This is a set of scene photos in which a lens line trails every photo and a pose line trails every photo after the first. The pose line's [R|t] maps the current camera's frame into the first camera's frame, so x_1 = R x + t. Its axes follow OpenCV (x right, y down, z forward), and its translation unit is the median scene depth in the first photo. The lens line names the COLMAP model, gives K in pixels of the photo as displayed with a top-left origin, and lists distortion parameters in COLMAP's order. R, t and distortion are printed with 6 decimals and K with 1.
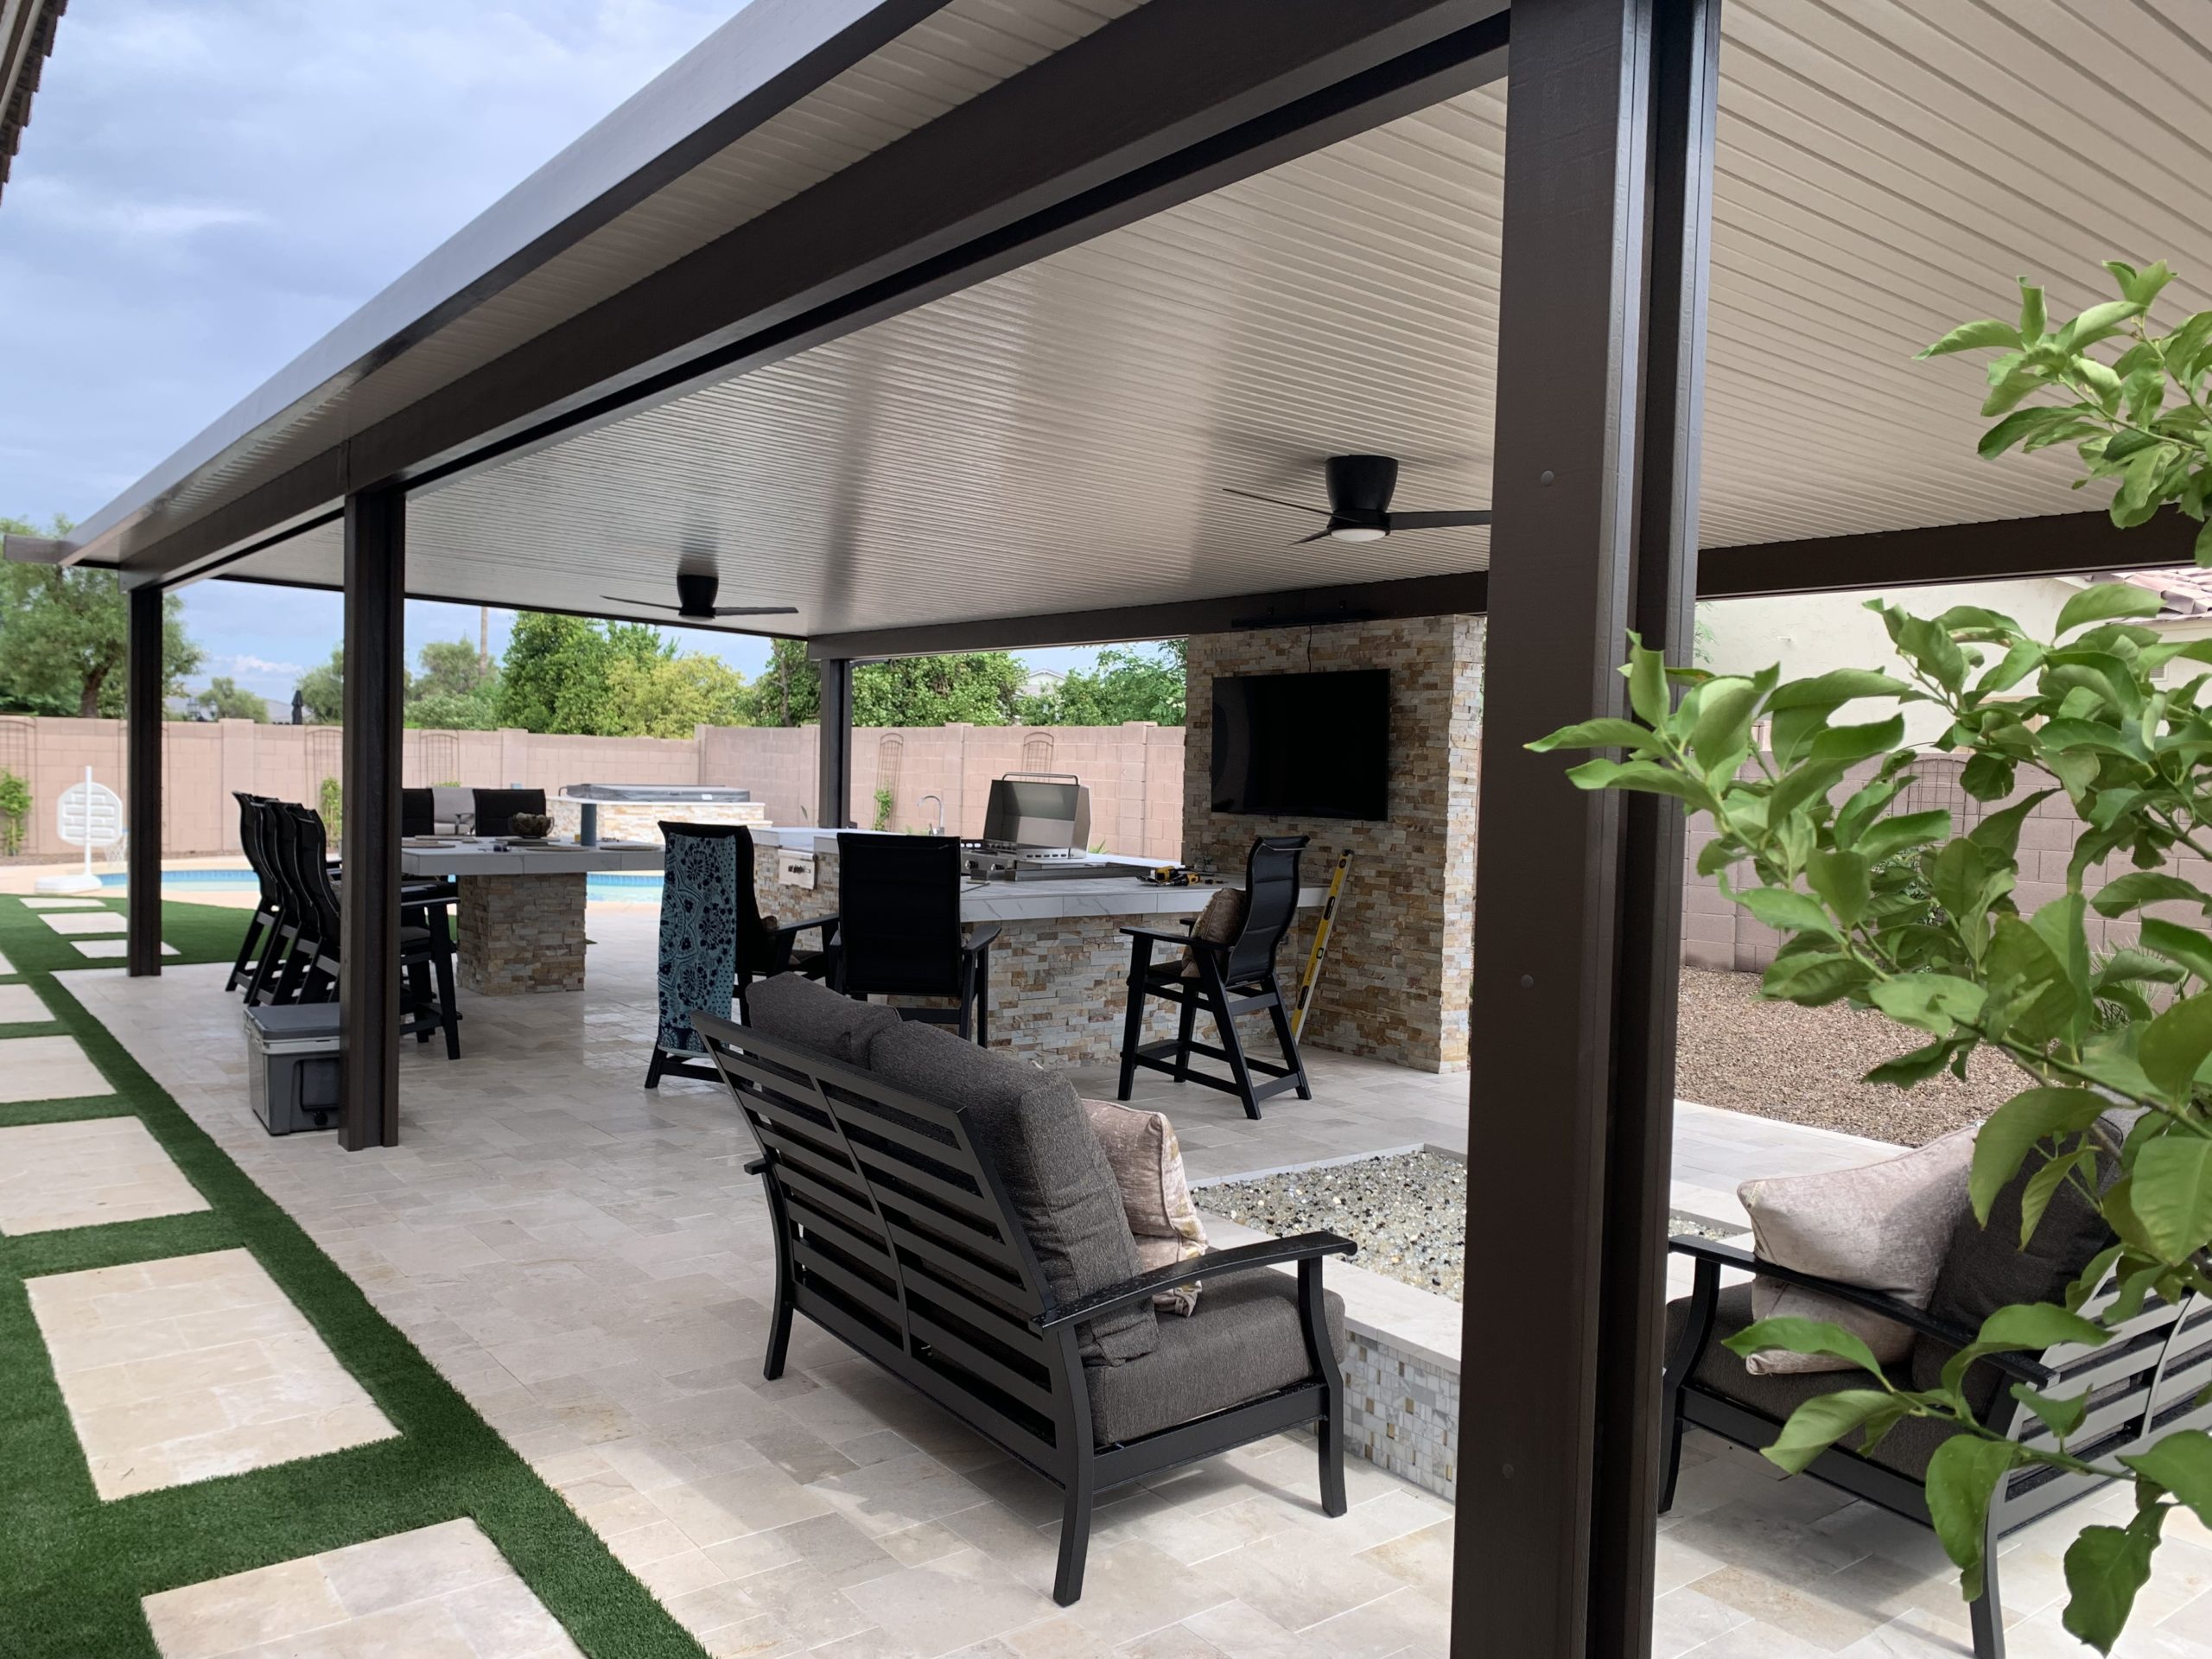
lens RADIAL K [[1703.1, 0, 1115.5], [0, 1703.1, 837.1], [0, 0, 1]] dist [0.015922, -0.010908]
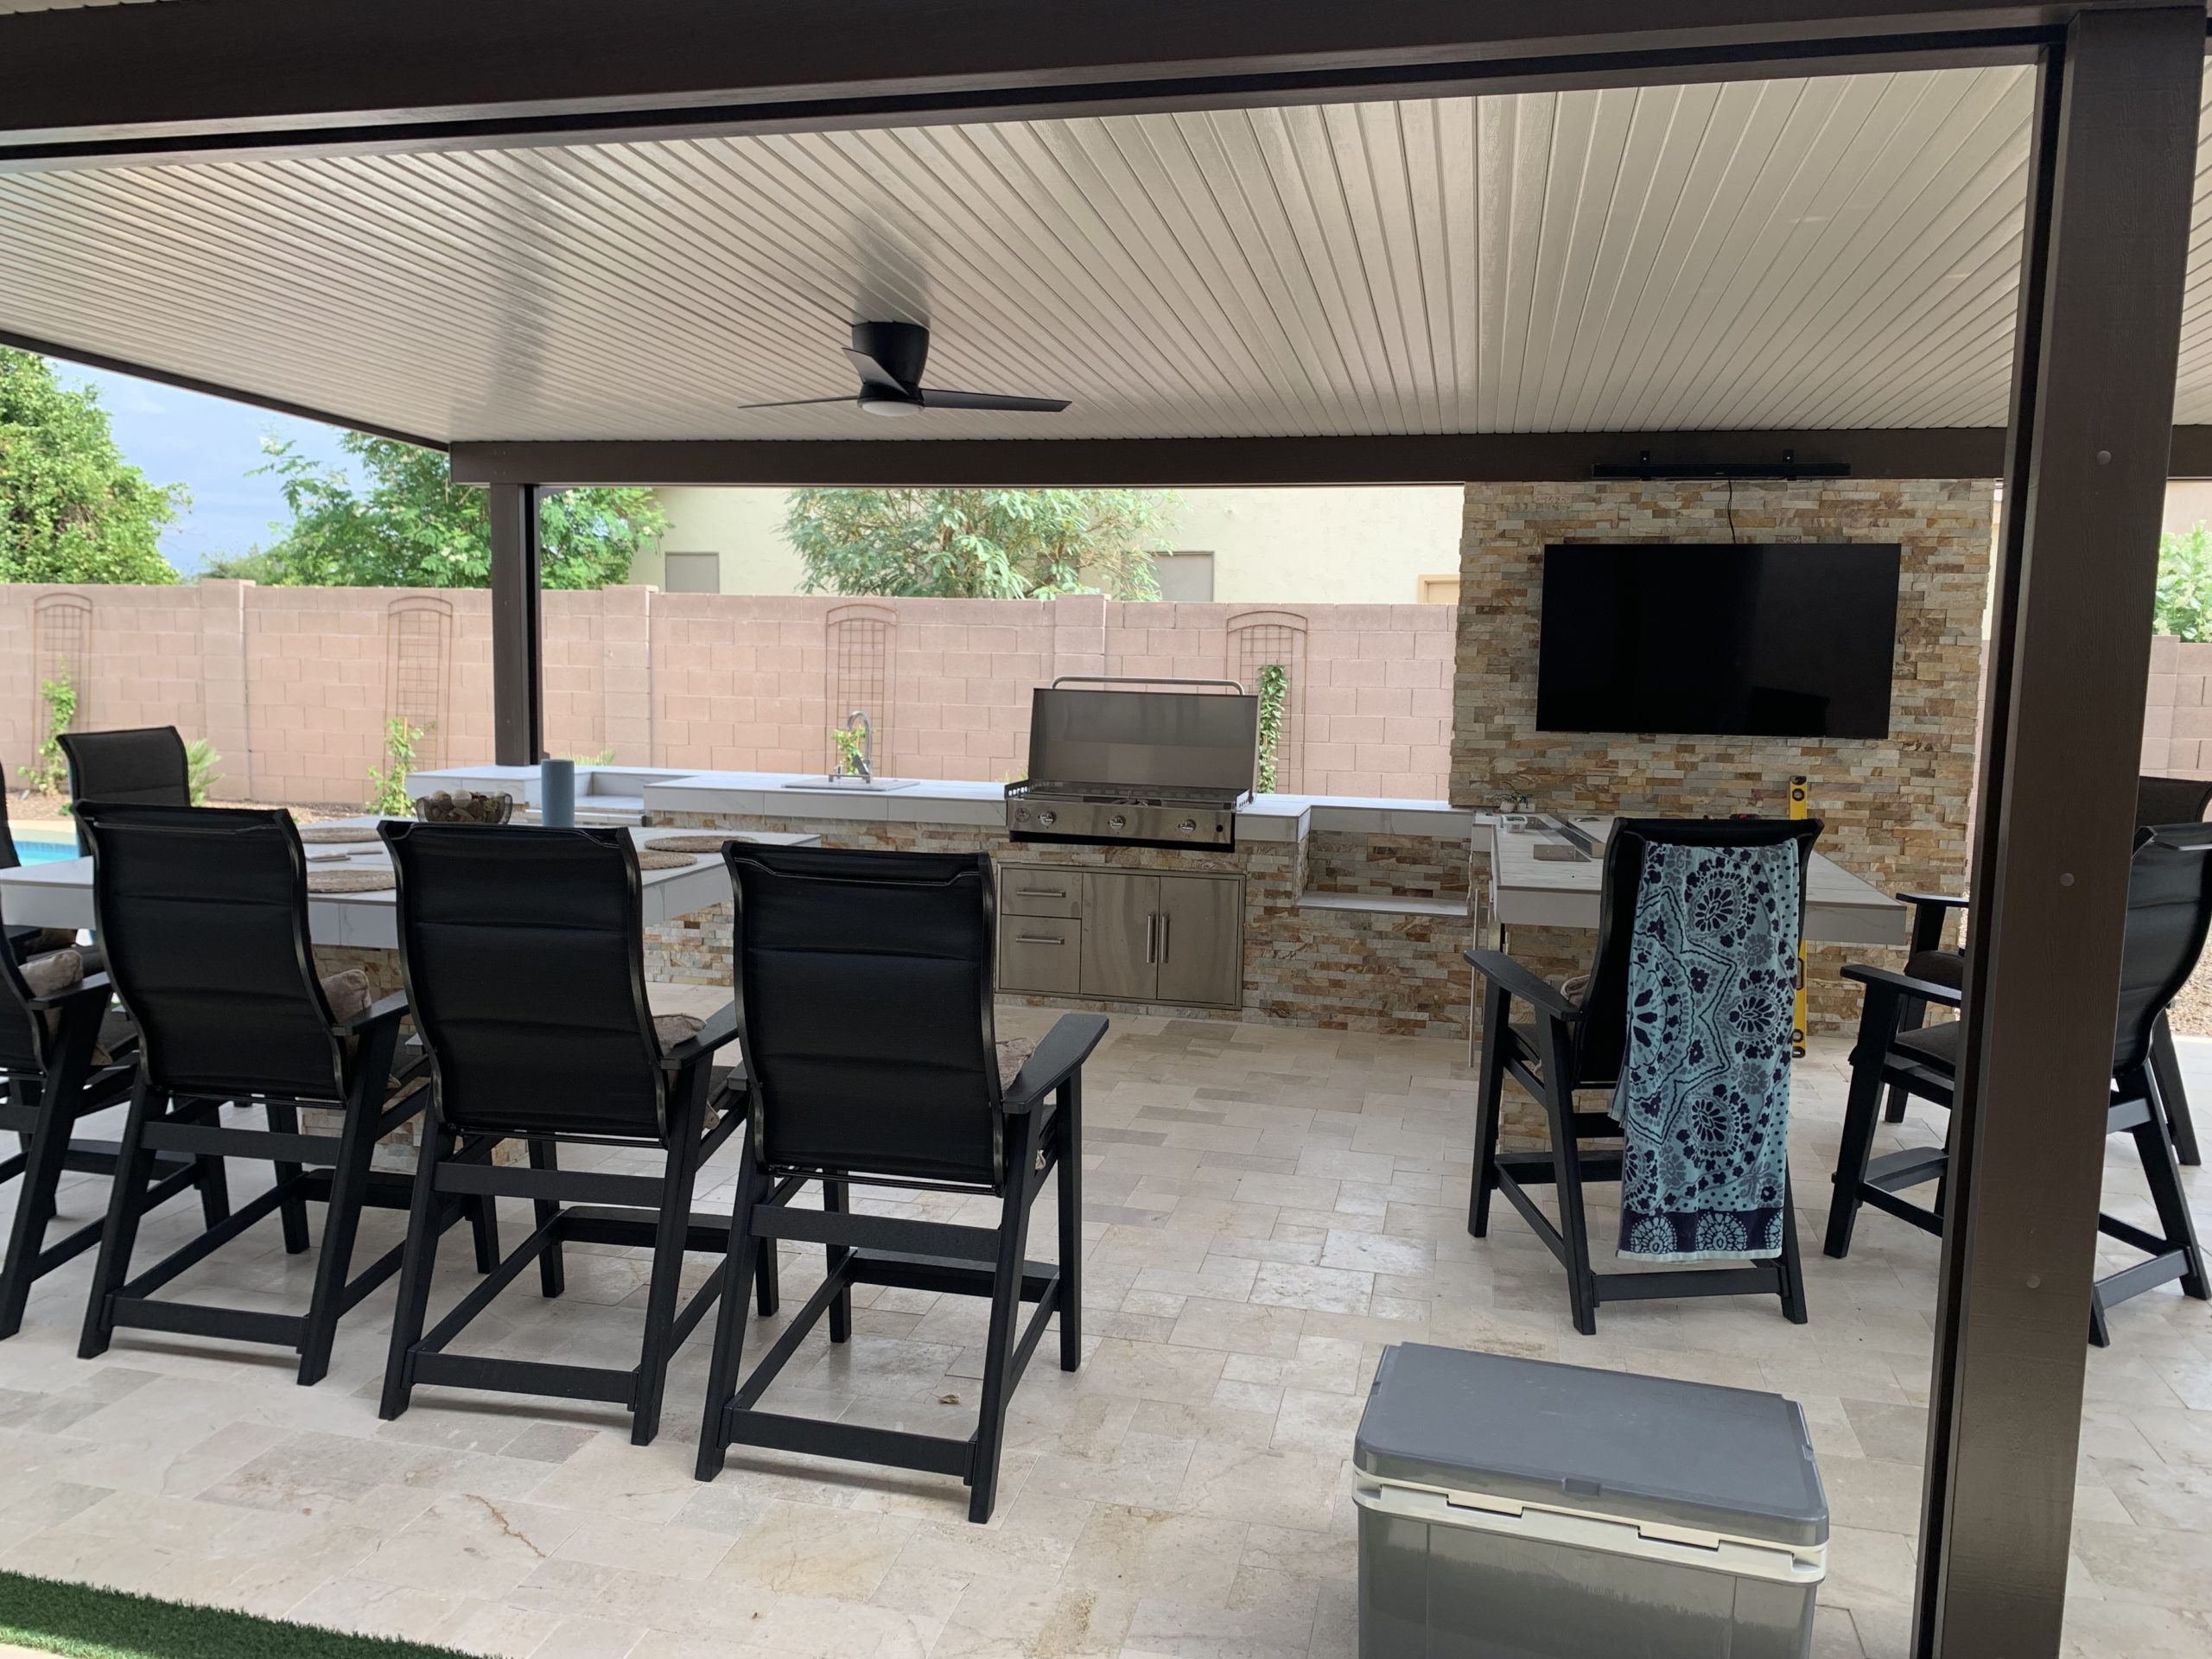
lens RADIAL K [[1703.1, 0, 1109.0], [0, 1703.1, 836.9], [0, 0, 1]] dist [0.015922, -0.010908]
pose [[0.766992, -0.082214, 0.636368, -0.604796], [0.028108, 0.995111, 0.094683, -0.047836], [-0.641041, -0.054734, 0.765552, 0.606060]]
